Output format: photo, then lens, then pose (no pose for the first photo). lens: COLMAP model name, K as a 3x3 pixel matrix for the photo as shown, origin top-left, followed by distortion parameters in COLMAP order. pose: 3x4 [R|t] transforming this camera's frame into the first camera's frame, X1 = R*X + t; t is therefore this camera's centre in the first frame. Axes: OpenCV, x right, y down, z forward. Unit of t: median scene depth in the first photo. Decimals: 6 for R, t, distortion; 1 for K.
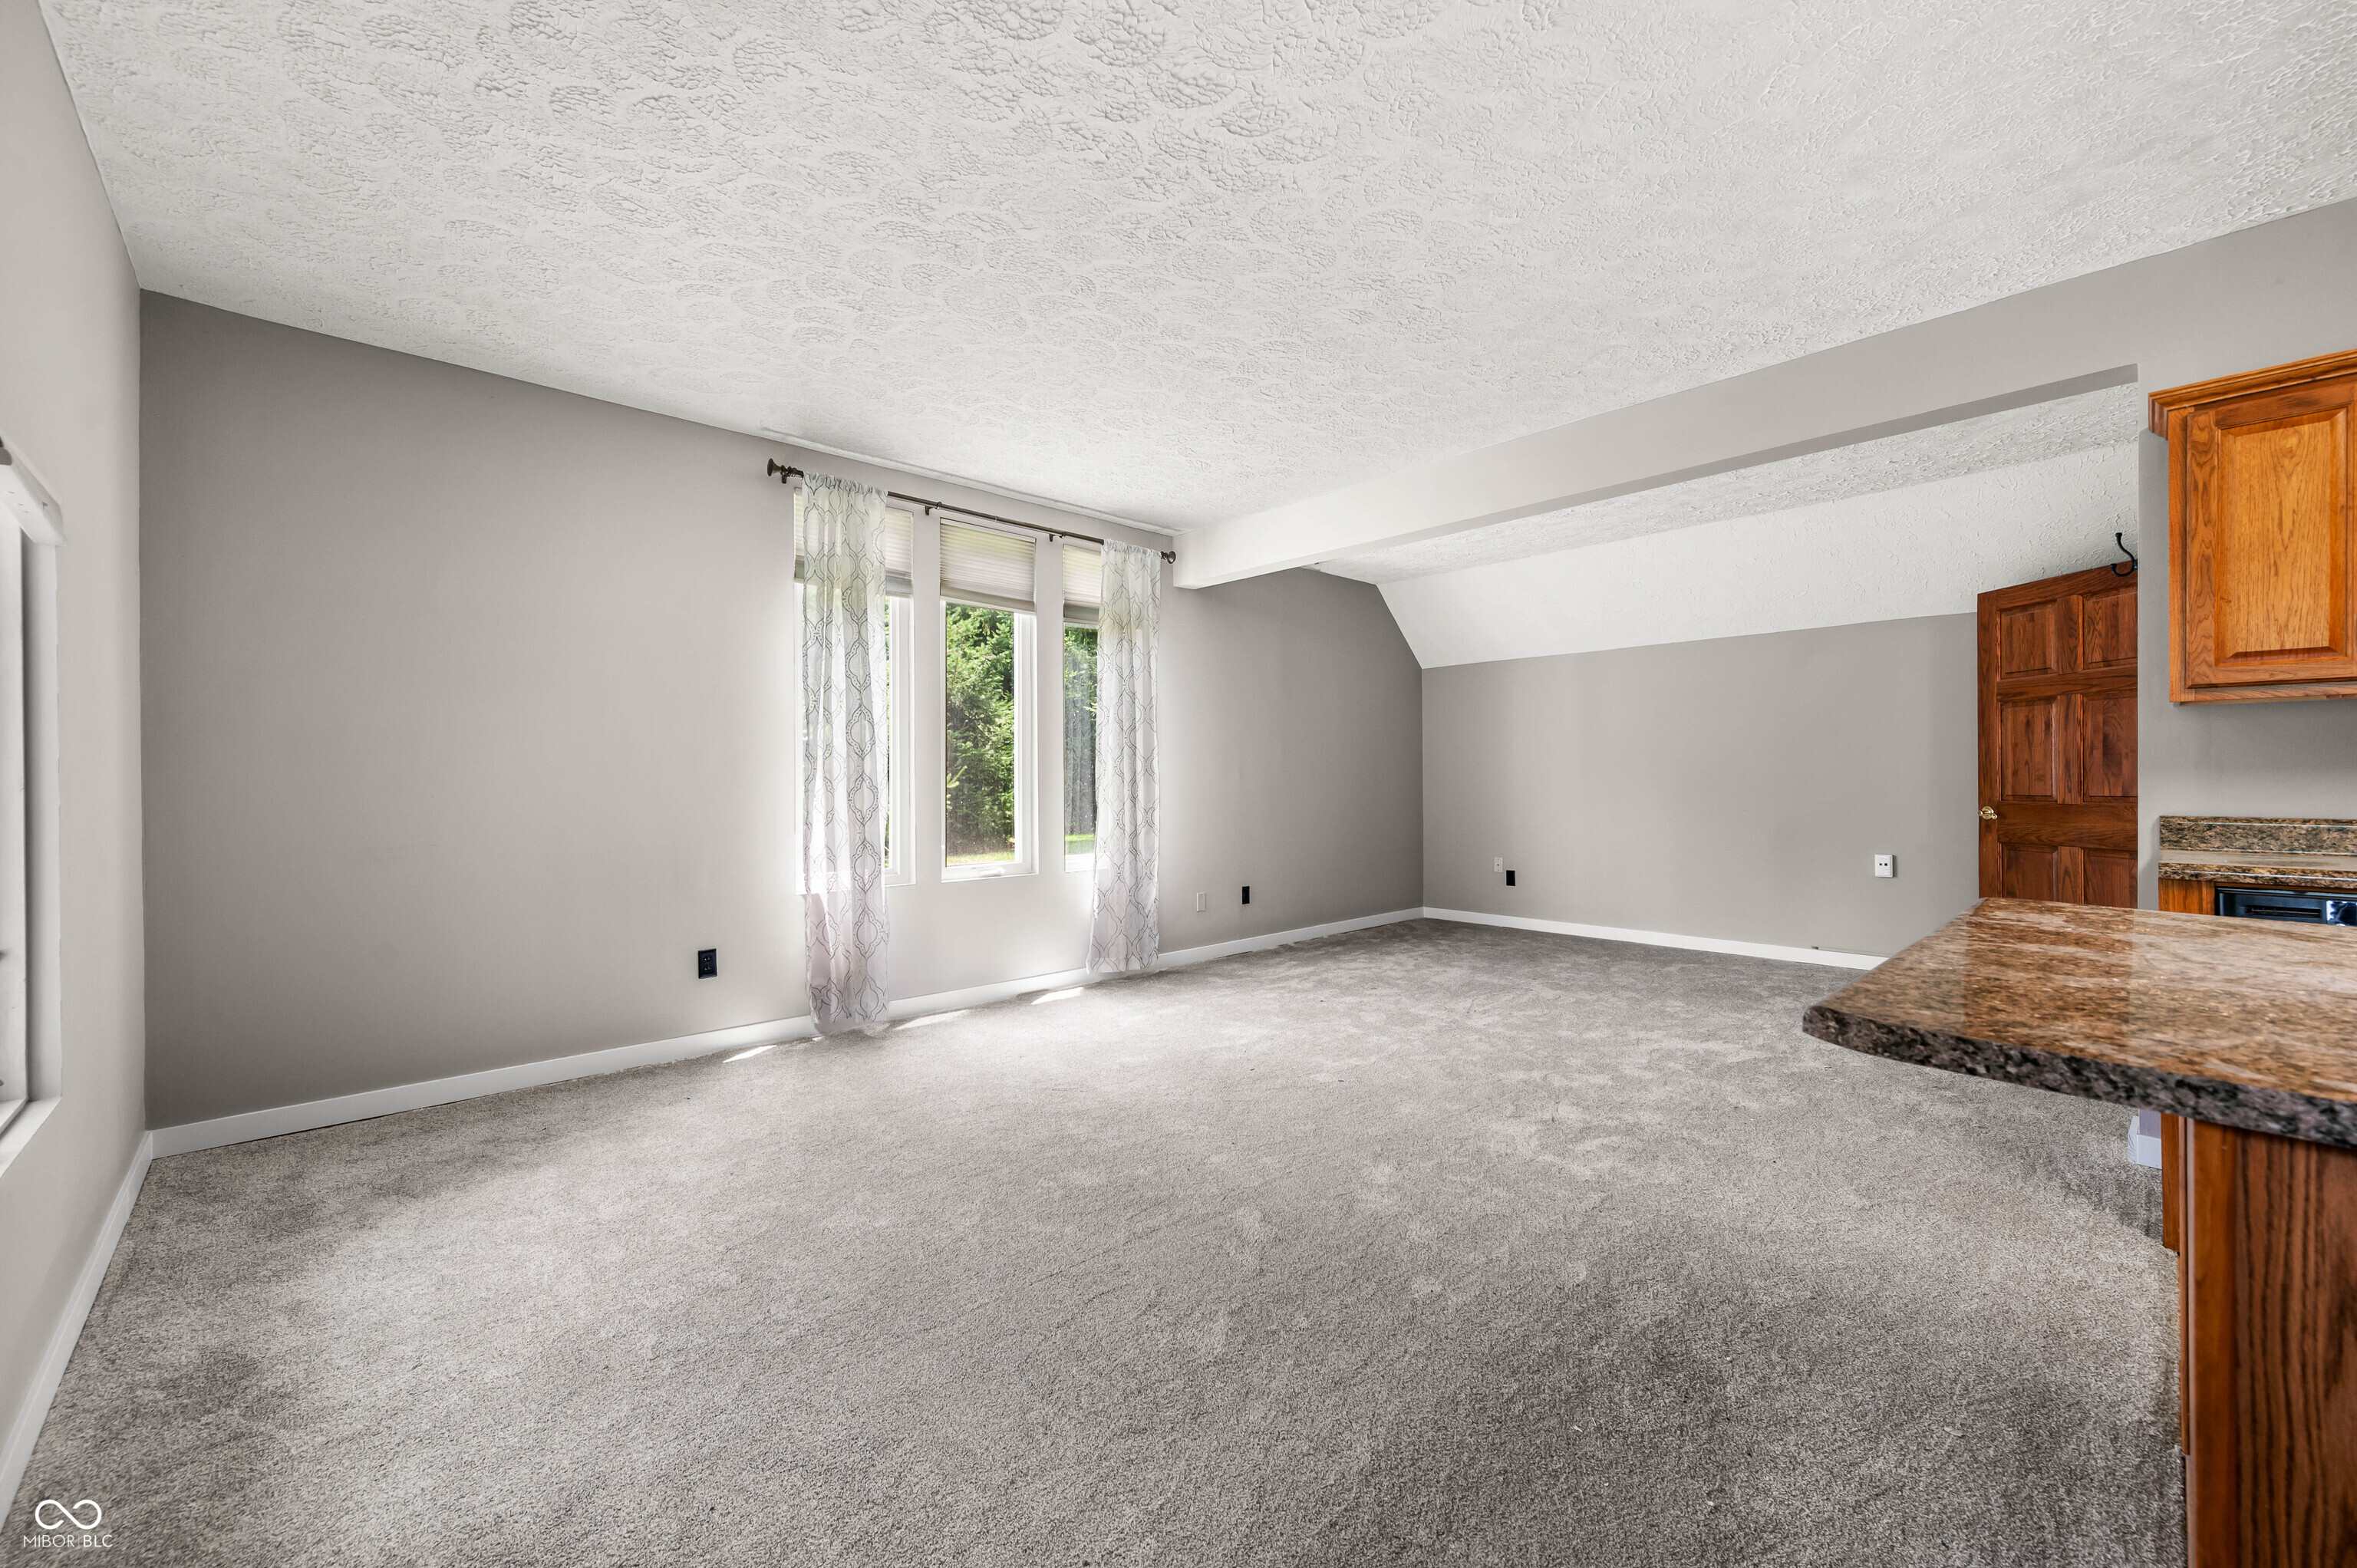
lens RADIAL K [[932.0, 0, 1177.6], [0, 932.0, 782.8], [0, 0, 1]] dist [0.002532, 0.000141]
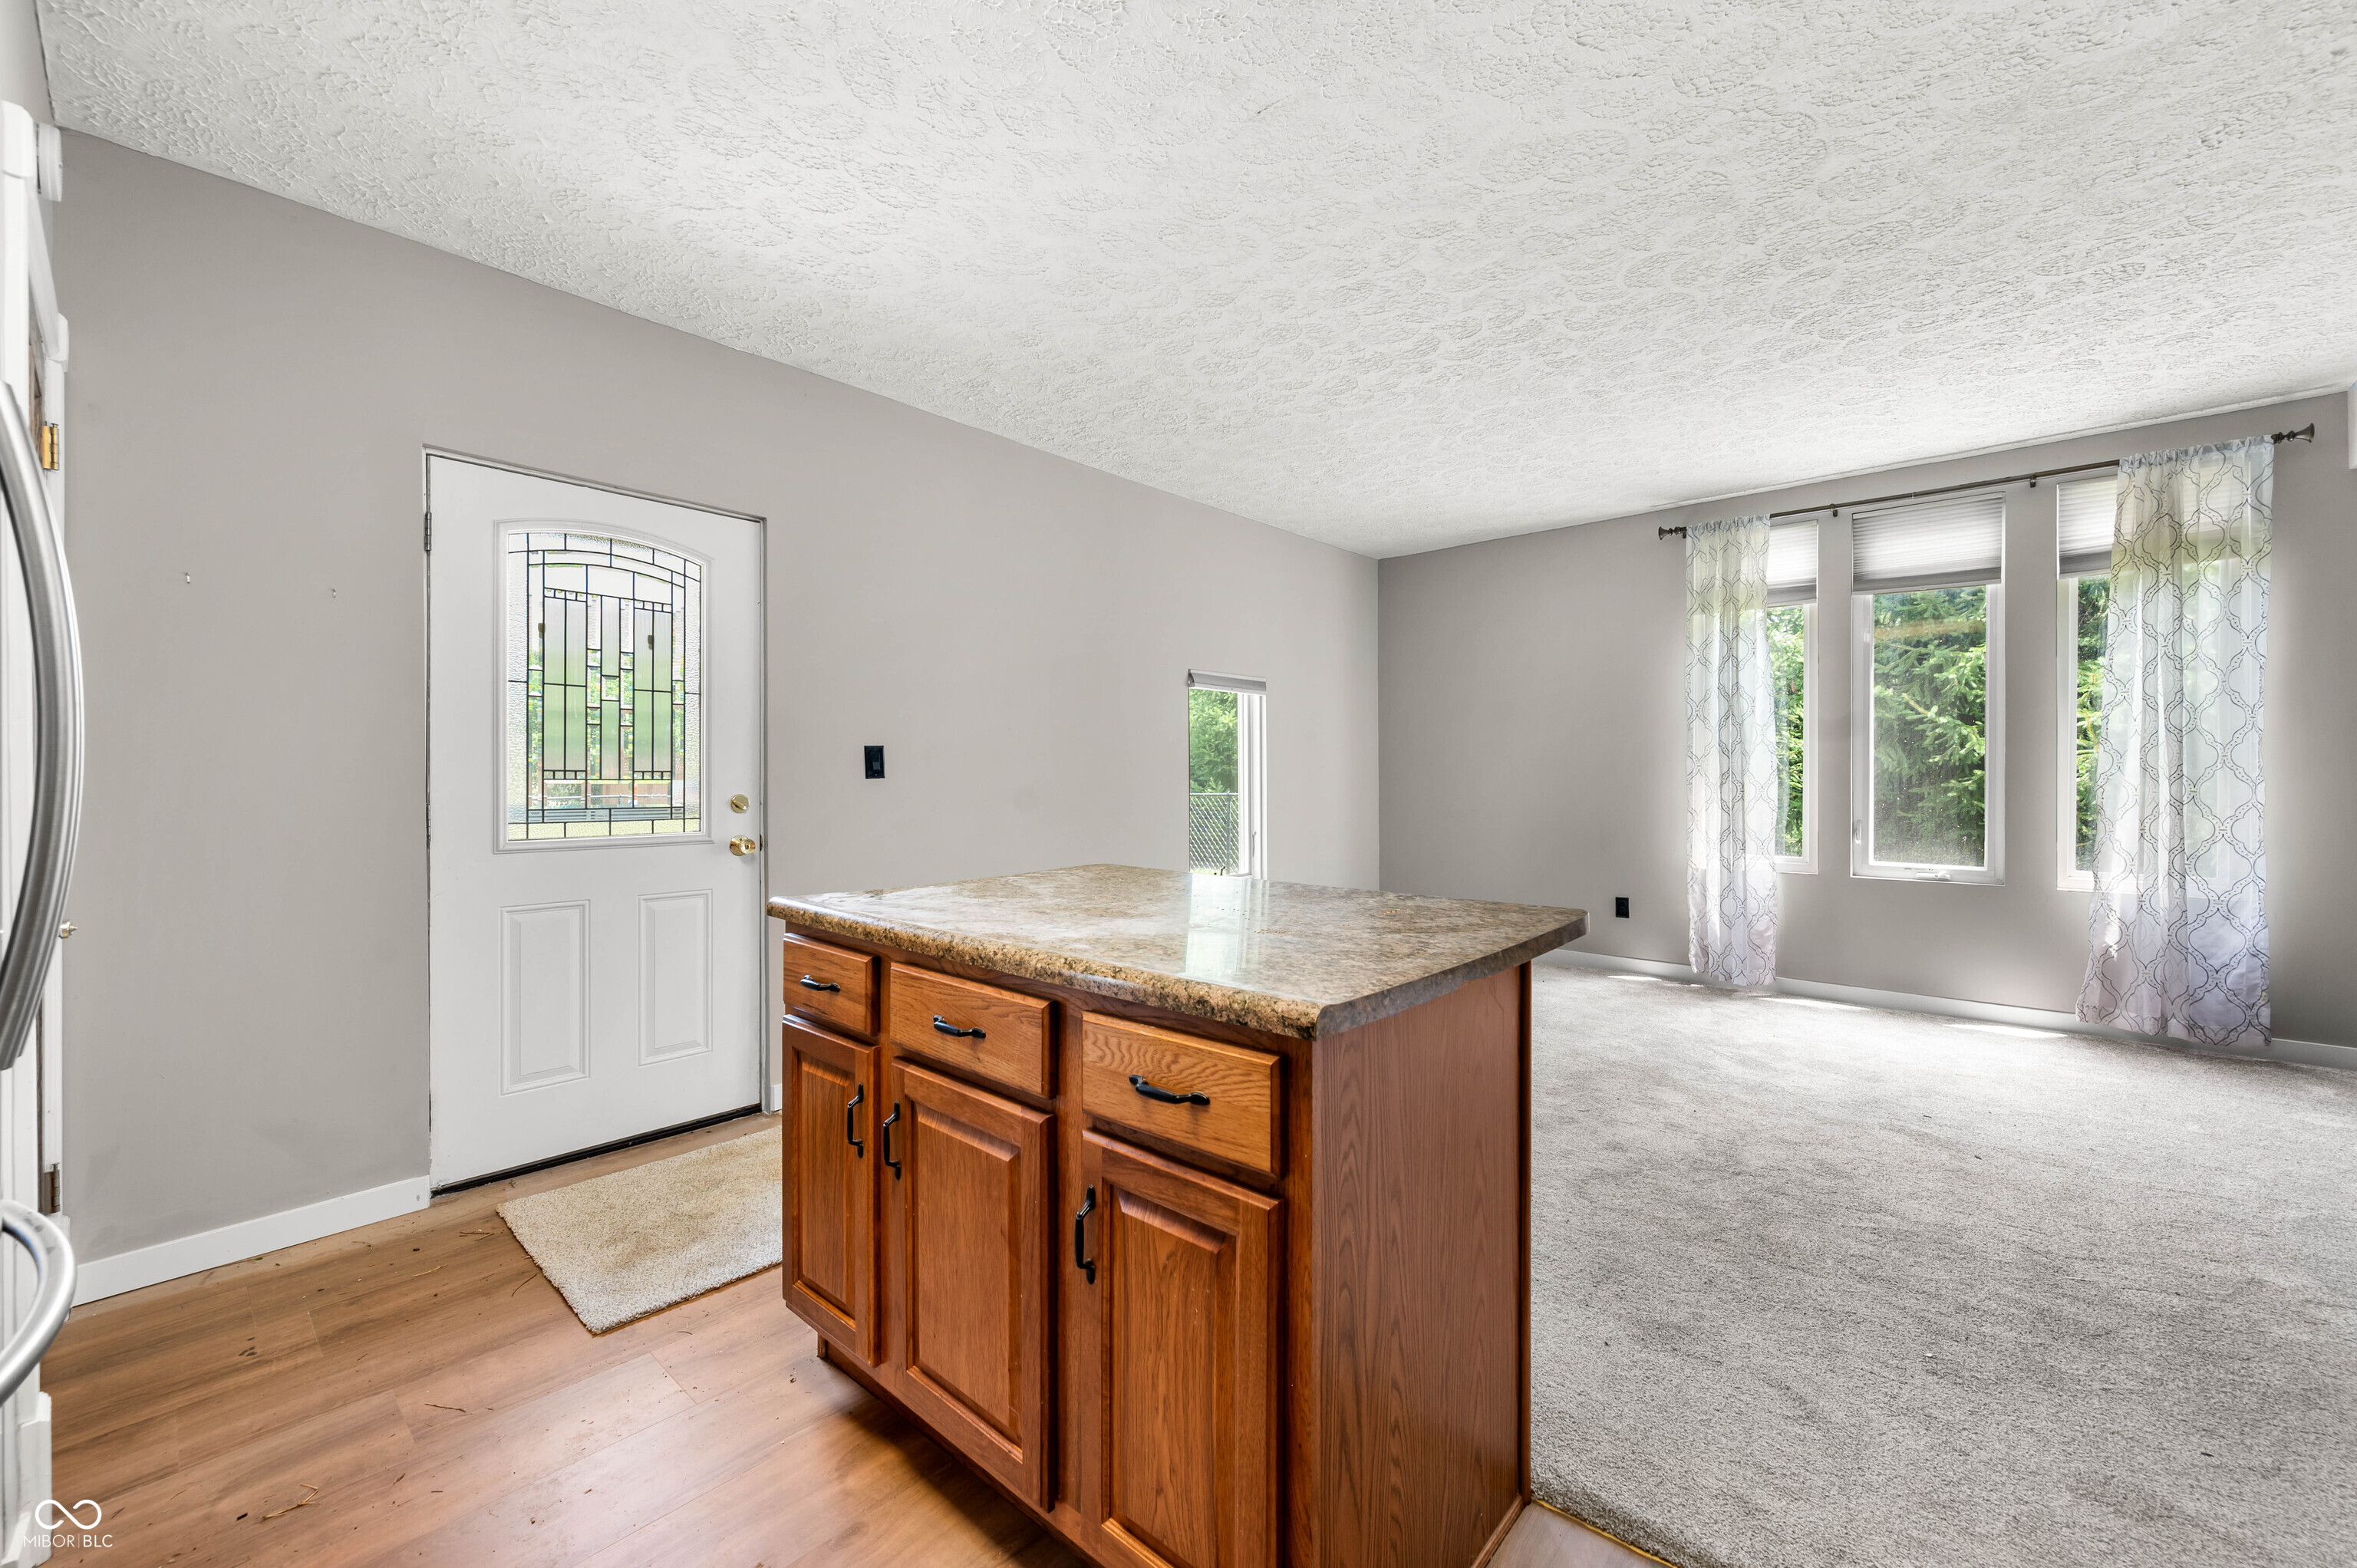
lens RADIAL K [[932.0, 0, 1176.8], [0, 932.0, 775.3], [0, 0, 1]] dist [0.002532, 0.000141]
pose [[0.096800, -0.000614, -0.995304, 0.690126], [-0.006868, 0.999976, -0.001285, 0.003970], [0.995280, 0.006960, 0.096794, 0.180225]]
